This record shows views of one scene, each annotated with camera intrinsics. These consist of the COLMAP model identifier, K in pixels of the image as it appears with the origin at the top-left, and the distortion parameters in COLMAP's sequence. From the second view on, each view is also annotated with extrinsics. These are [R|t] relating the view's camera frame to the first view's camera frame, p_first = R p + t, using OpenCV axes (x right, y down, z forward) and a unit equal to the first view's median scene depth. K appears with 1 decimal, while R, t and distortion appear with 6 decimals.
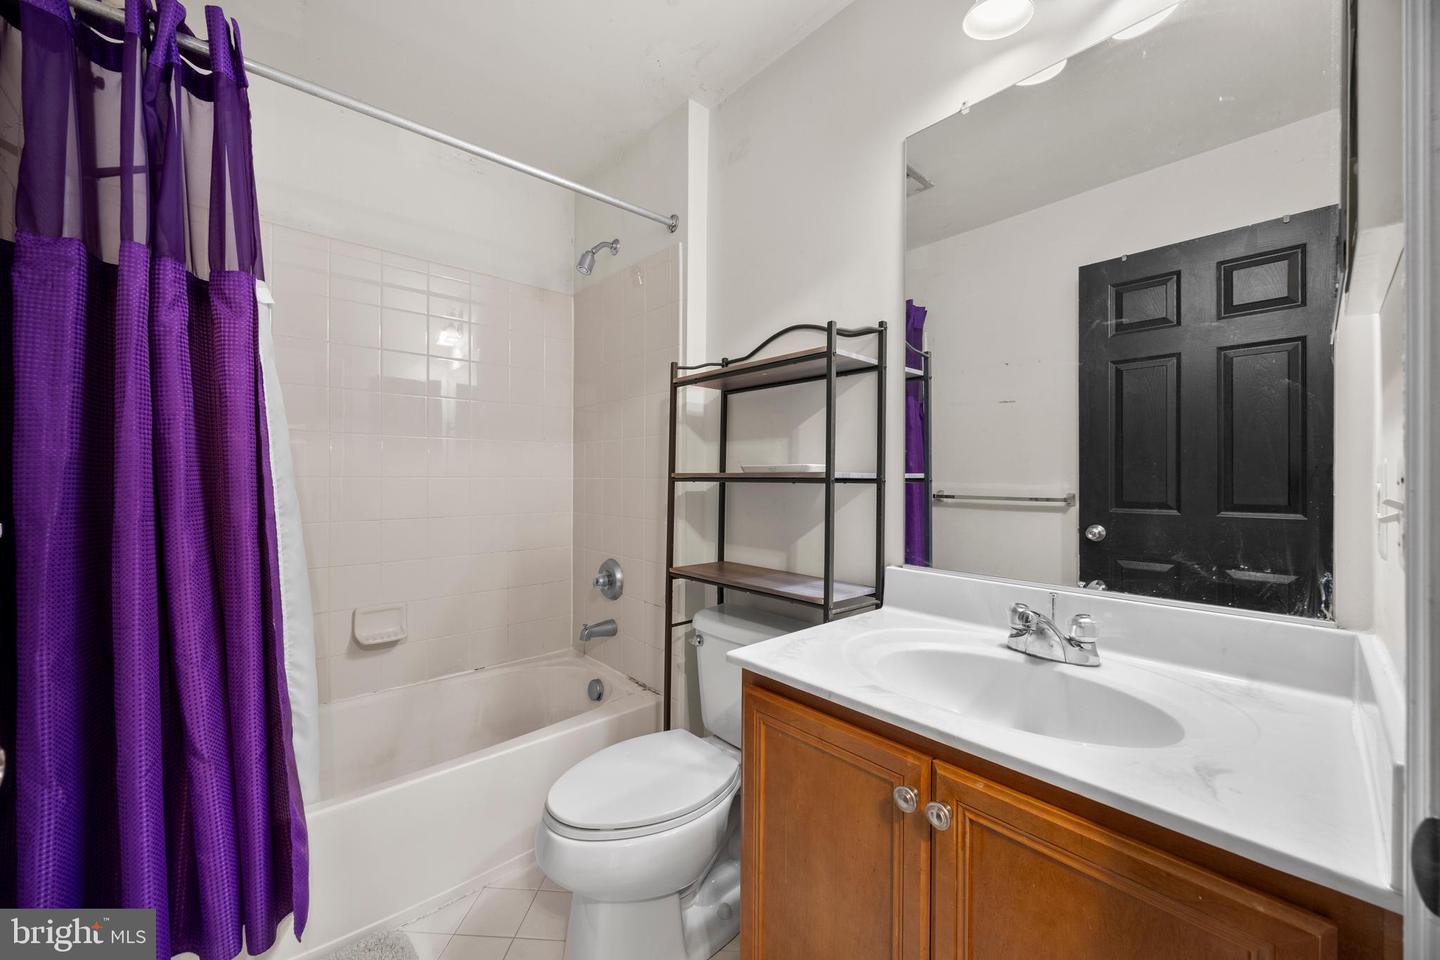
lens RADIAL K [[549.1, 0, 722.0], [0, 549.1, 478.1], [0, 0, 1]] dist [-0.003369, 0.000325]
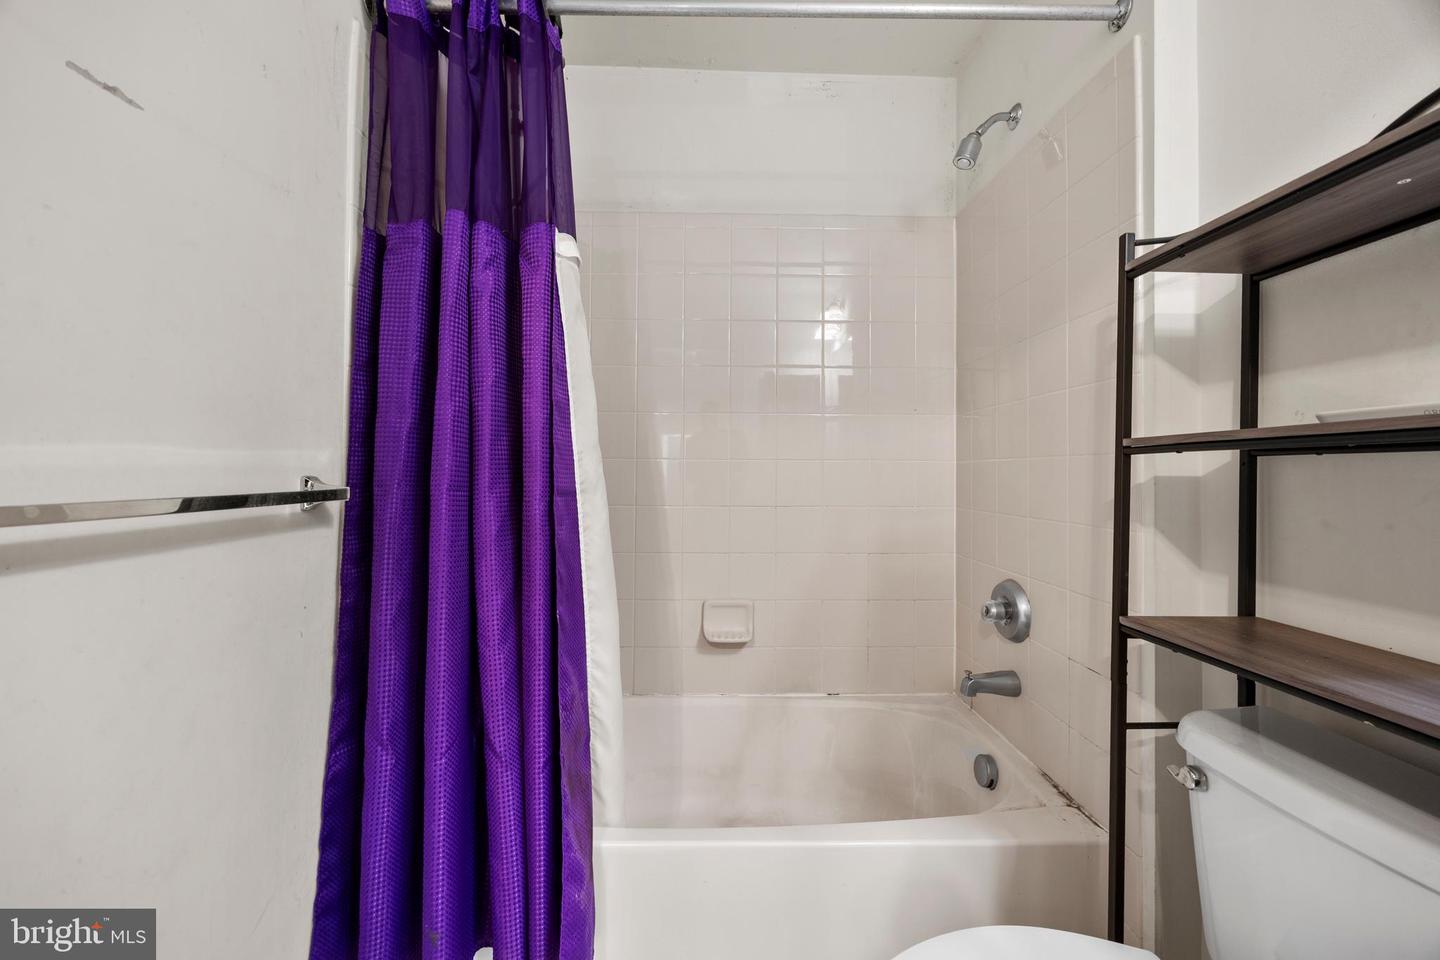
lens RADIAL K [[549.1, 0, 719.7], [0, 549.1, 465.8], [0, 0, 1]] dist [-0.003369, 0.000325]
pose [[0.751027, -0.008570, -0.660216, -0.030917], [-0.004172, 0.999834, -0.017724, 0.025866], [0.660258, 0.016066, 0.750867, 0.307244]]
